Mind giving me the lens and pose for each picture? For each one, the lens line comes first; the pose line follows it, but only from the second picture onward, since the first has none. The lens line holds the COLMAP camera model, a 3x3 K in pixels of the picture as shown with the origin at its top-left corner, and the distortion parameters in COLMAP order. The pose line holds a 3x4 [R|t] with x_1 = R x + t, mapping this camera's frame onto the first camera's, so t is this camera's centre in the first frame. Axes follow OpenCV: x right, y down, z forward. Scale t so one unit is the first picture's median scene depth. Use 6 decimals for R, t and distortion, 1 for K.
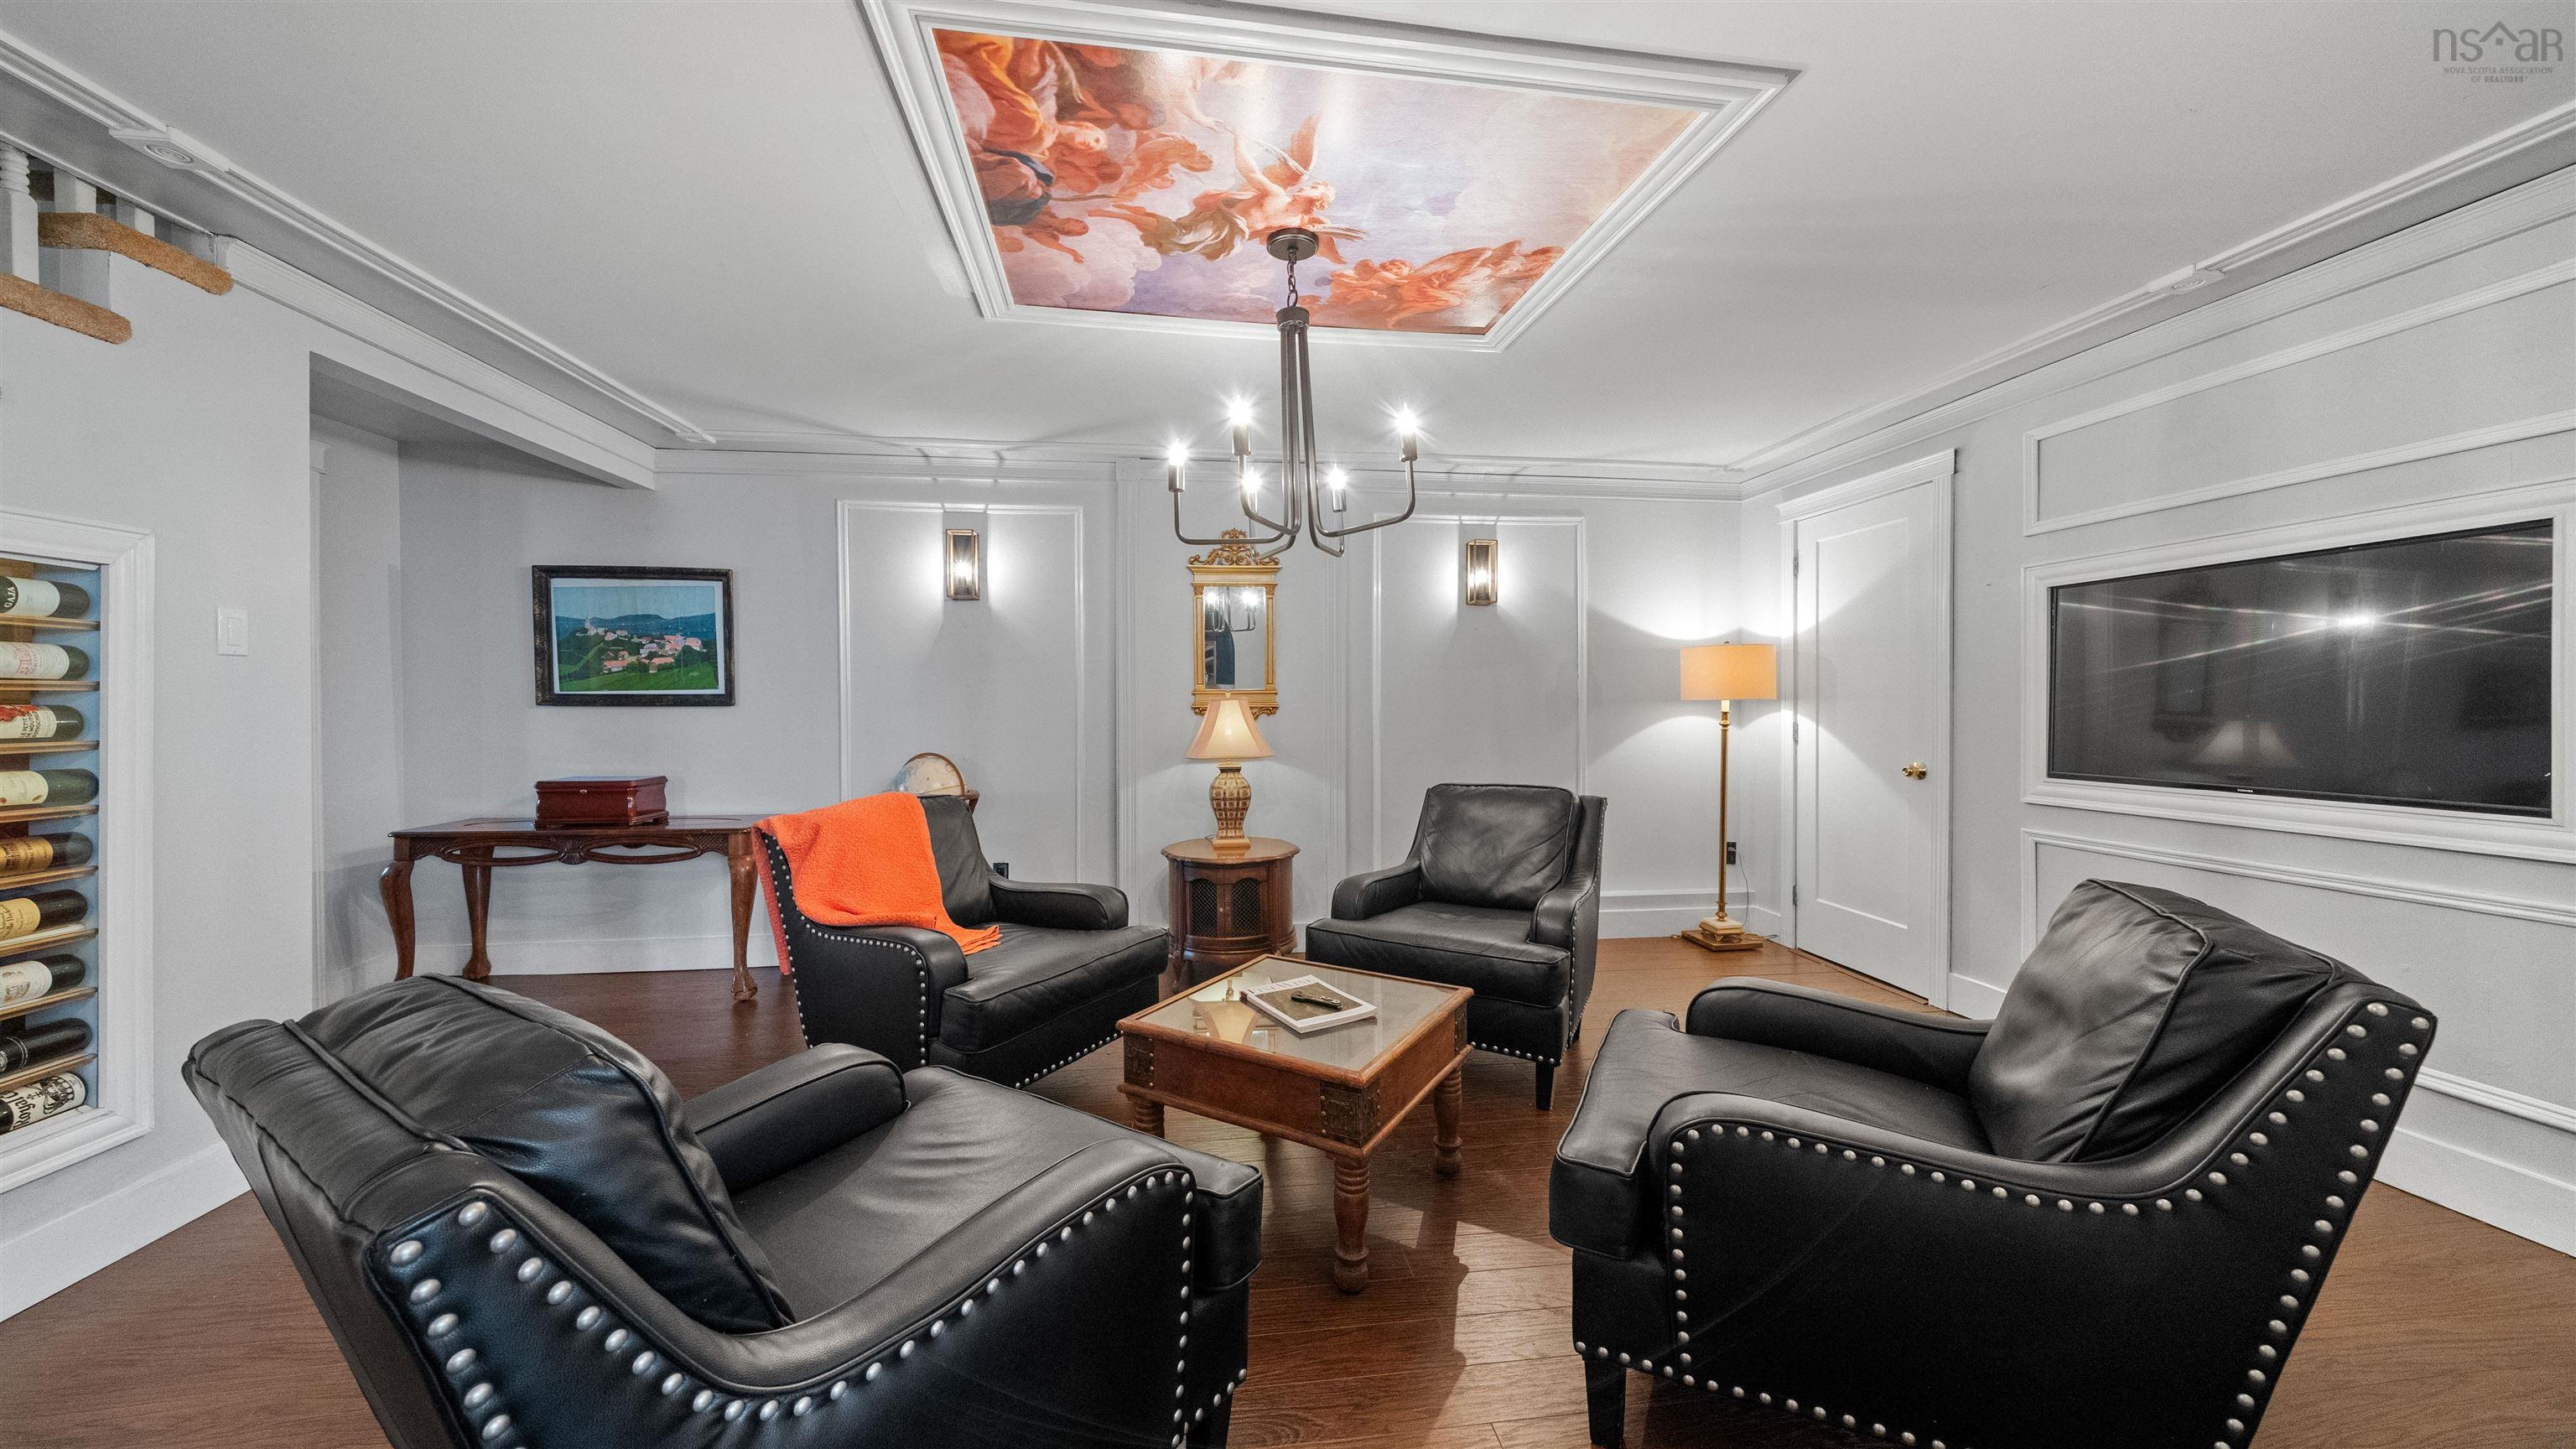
lens RADIAL K [[891.9, 0, 1287.0], [0, 891.9, 719.0], [0, 0, 1]] dist [-0.003170, -0.000254]
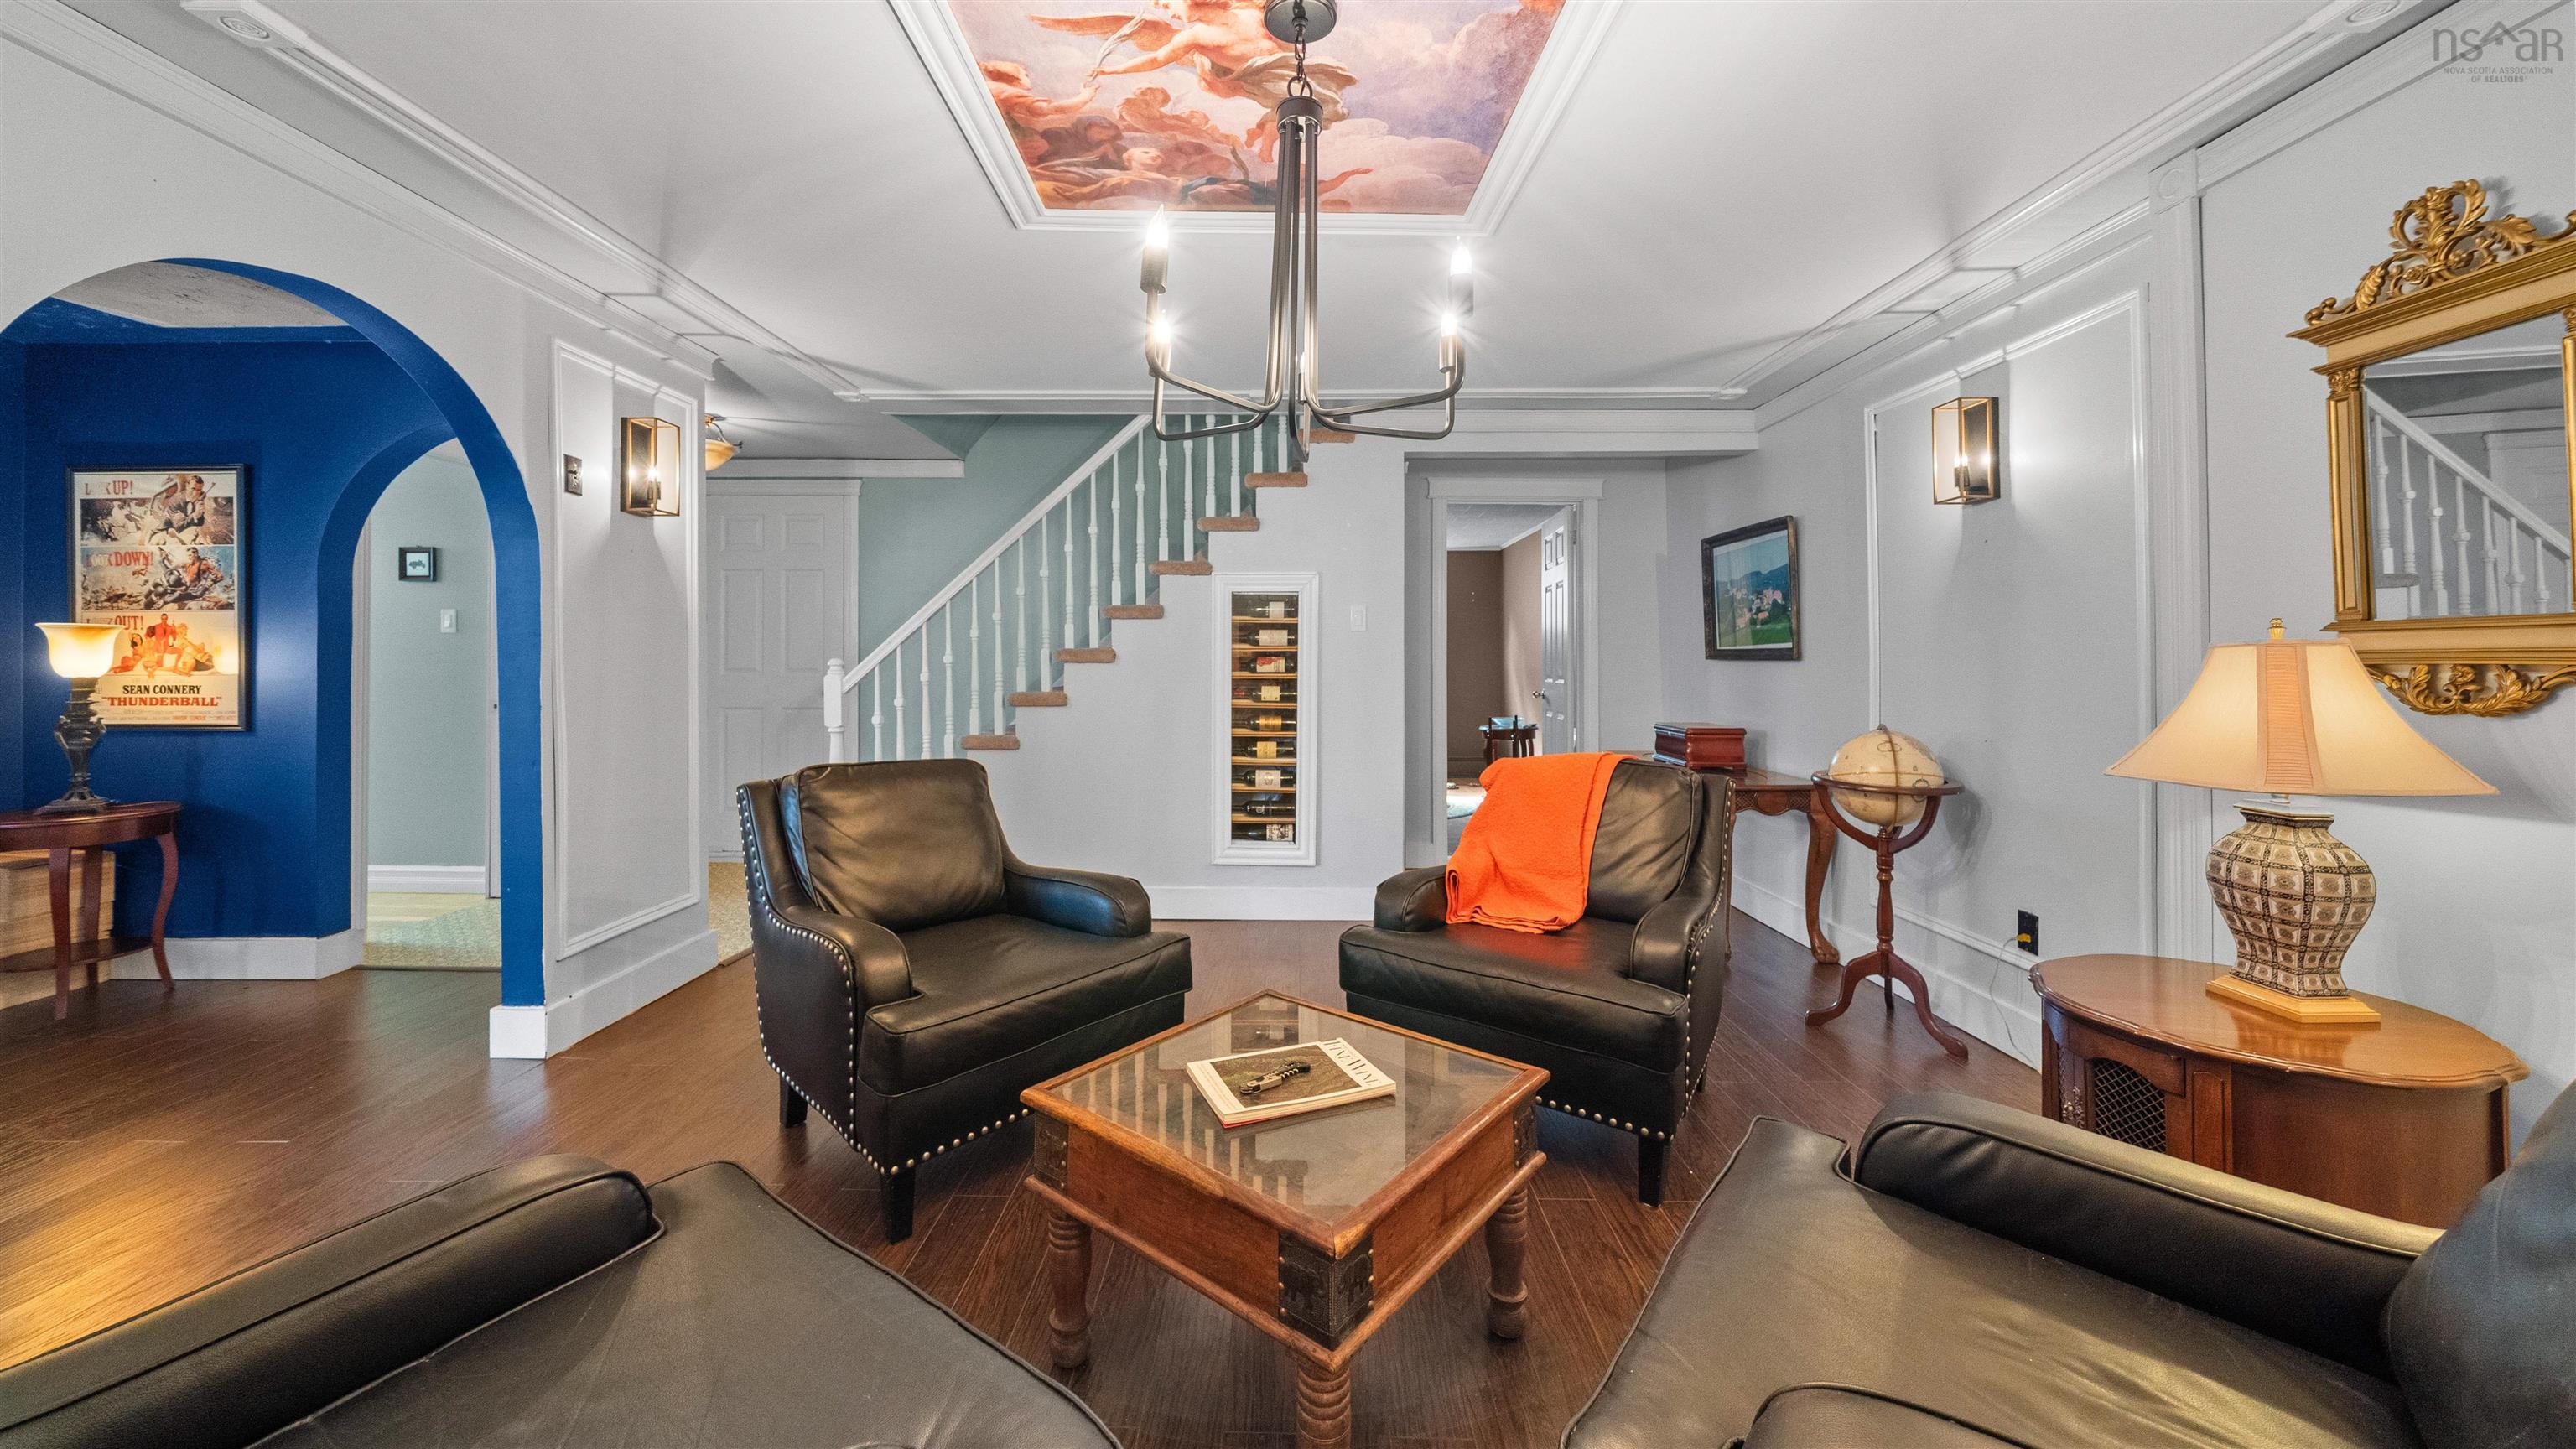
lens RADIAL K [[920.1, 0, 1289.0], [0, 920.1, 660.4], [0, 0, 1]] dist [-0.003635, -0.000077]
pose [[-0.144179, -0.000107, -0.989552, 0.423454], [-0.018406, 0.999827, 0.002573, -0.006969], [0.989380, 0.018585, -0.144156, 0.632463]]
